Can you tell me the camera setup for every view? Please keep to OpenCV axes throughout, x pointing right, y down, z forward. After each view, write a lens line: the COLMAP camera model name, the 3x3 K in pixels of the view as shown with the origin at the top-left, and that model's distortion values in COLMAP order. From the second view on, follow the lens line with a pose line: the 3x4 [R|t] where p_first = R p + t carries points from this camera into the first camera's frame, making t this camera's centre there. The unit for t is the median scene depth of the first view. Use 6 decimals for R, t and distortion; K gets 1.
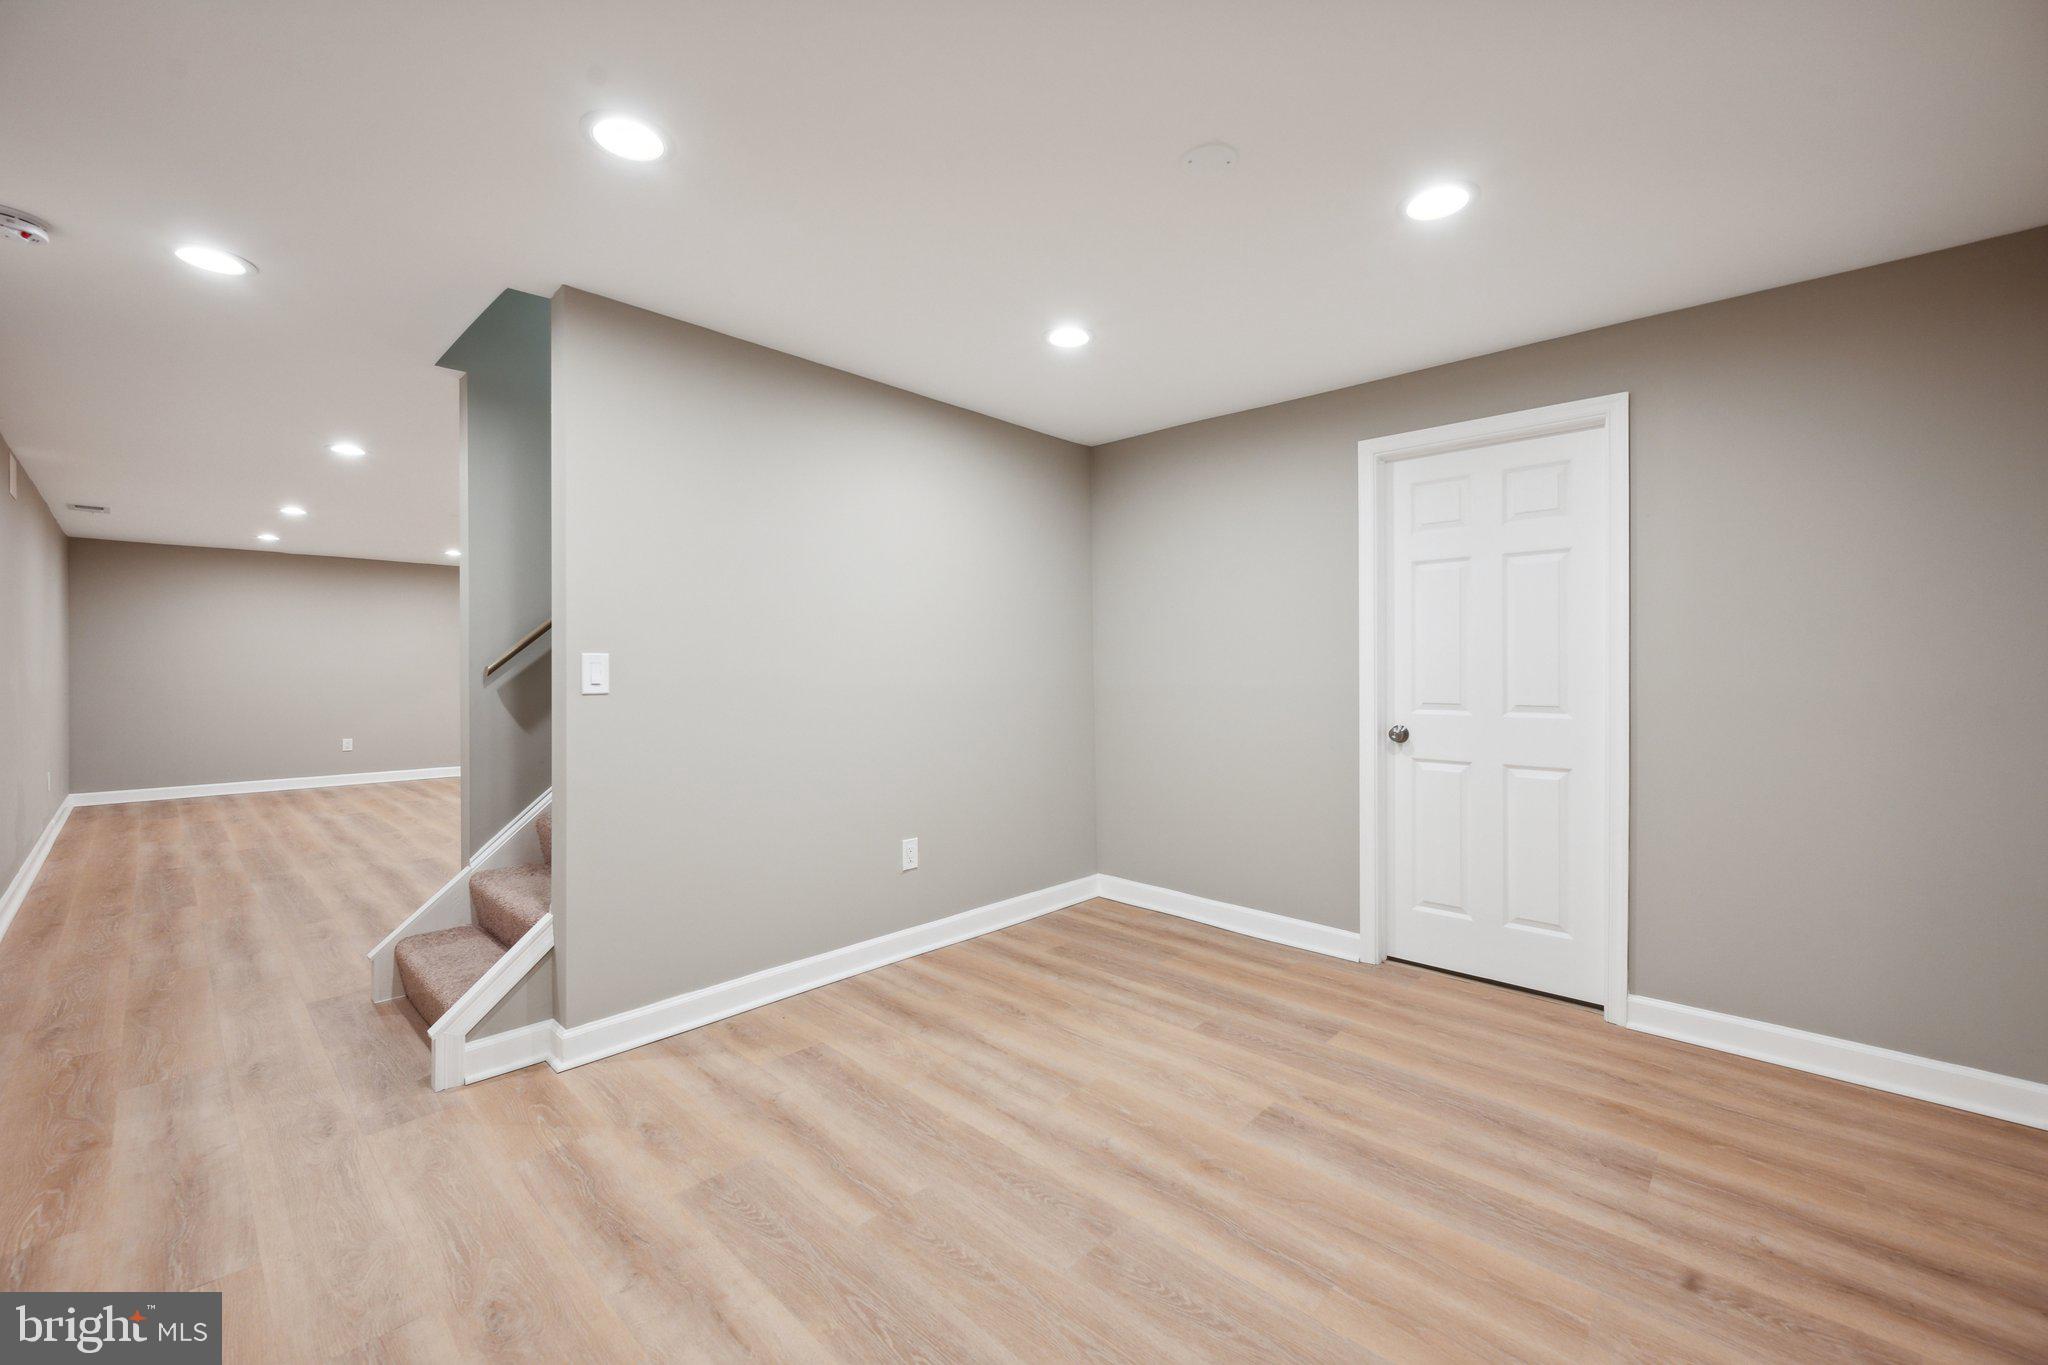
lens RADIAL K [[809.0, 0, 1000.8], [0, 809.0, 672.1], [0, 0, 1]] dist [-0.003212, 0.000003]
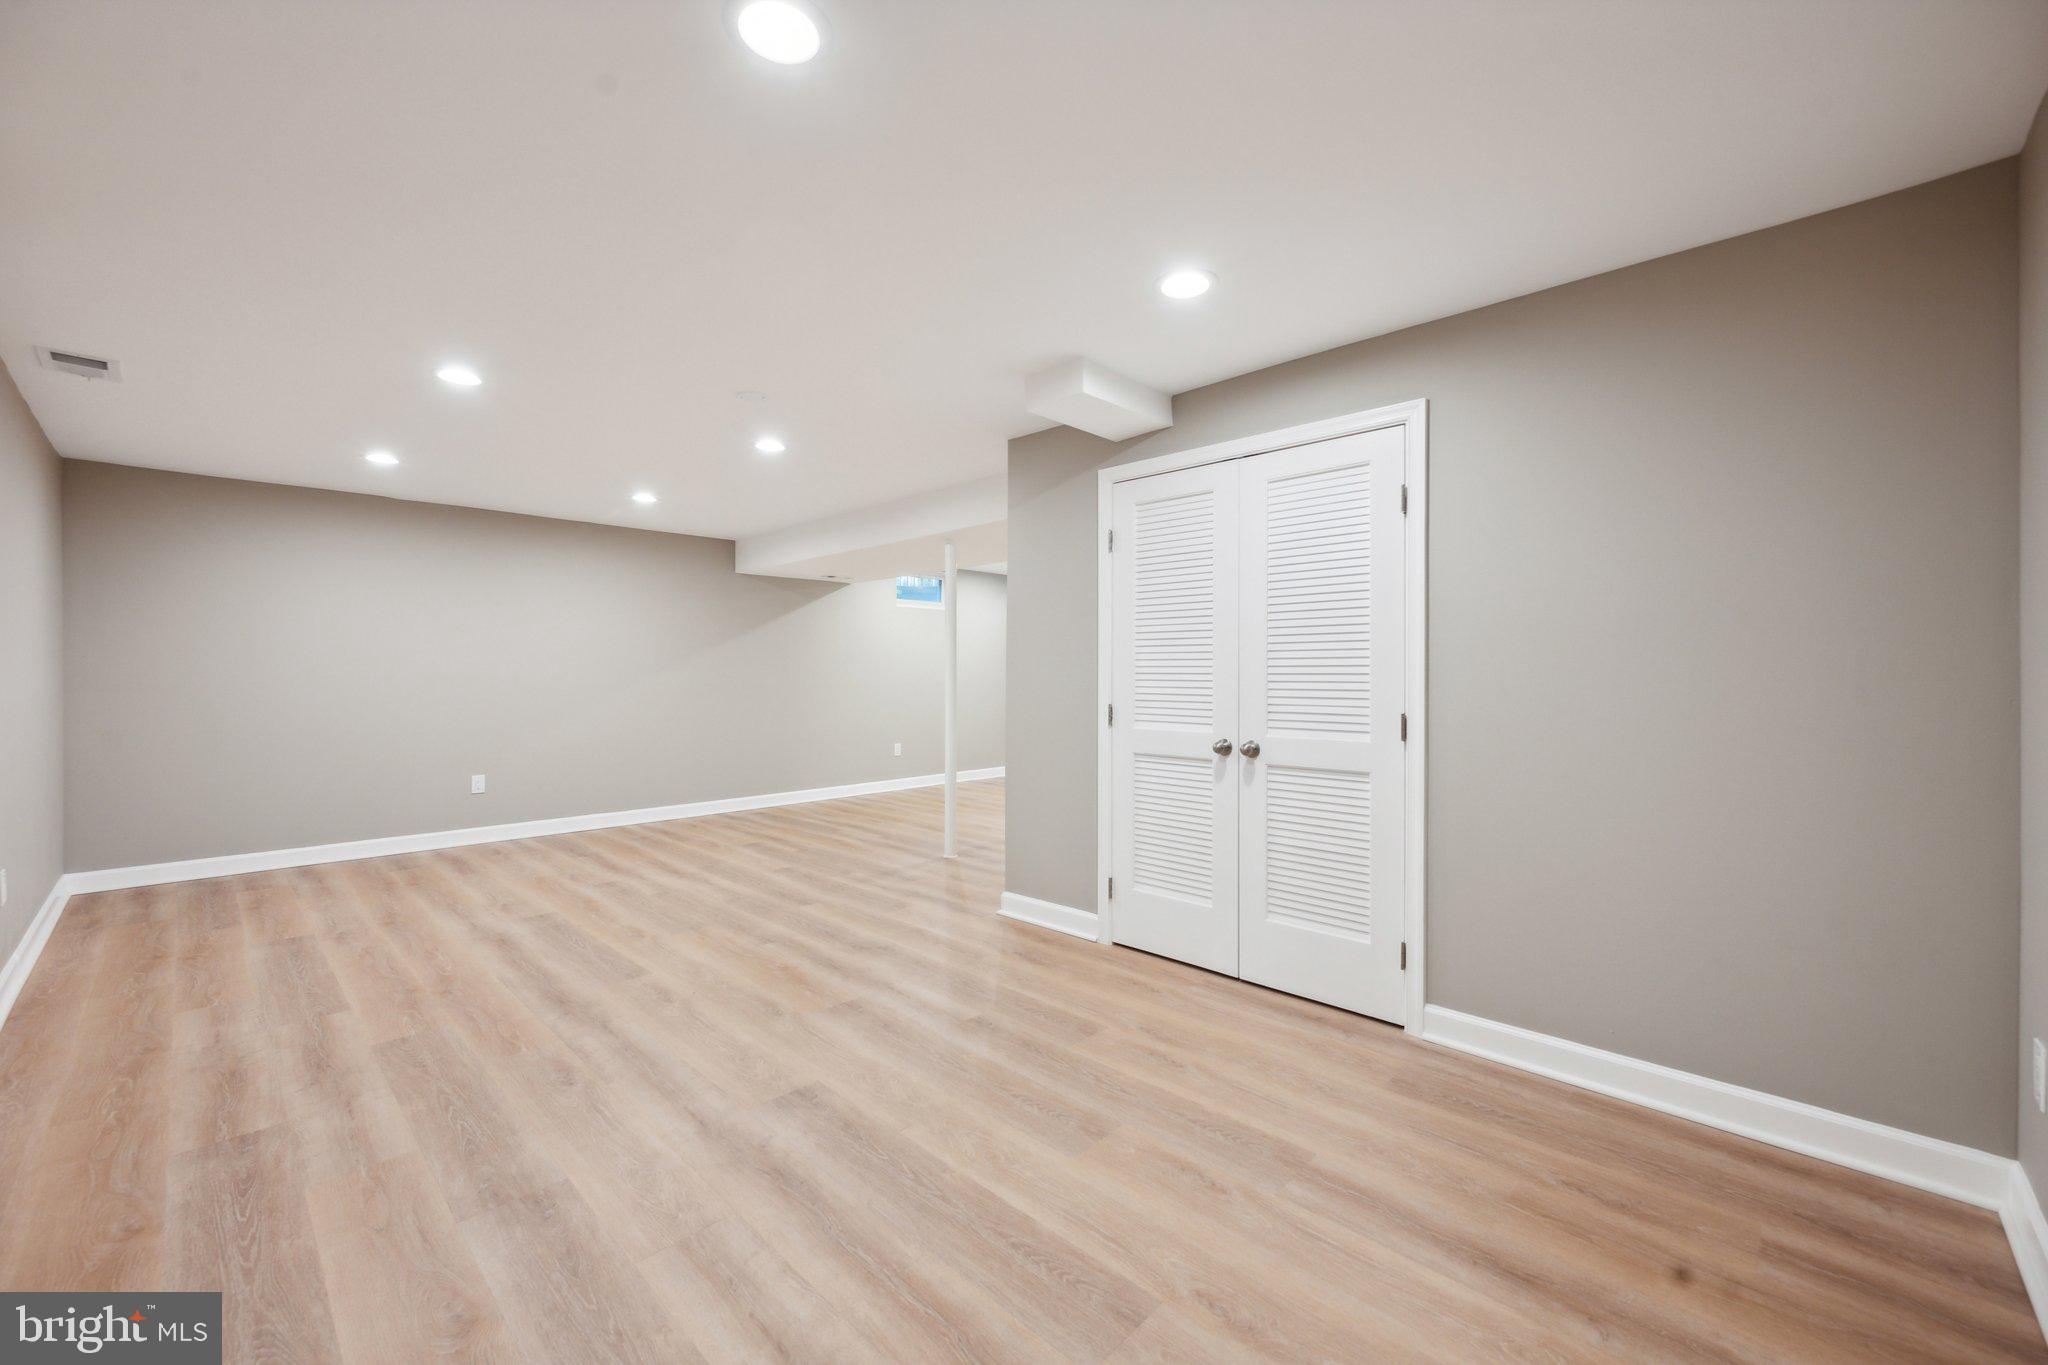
lens RADIAL K [[809.0, 0, 1035.1], [0, 809.0, 683.7], [0, 0, 1]] dist [-0.003212, 0.000003]
pose [[0.999996, -0.001030, -0.002633, -0.373714], [0.001051, 0.999968, 0.007969, -0.001563], [0.002625, -0.007971, 0.999965, 0.352537]]
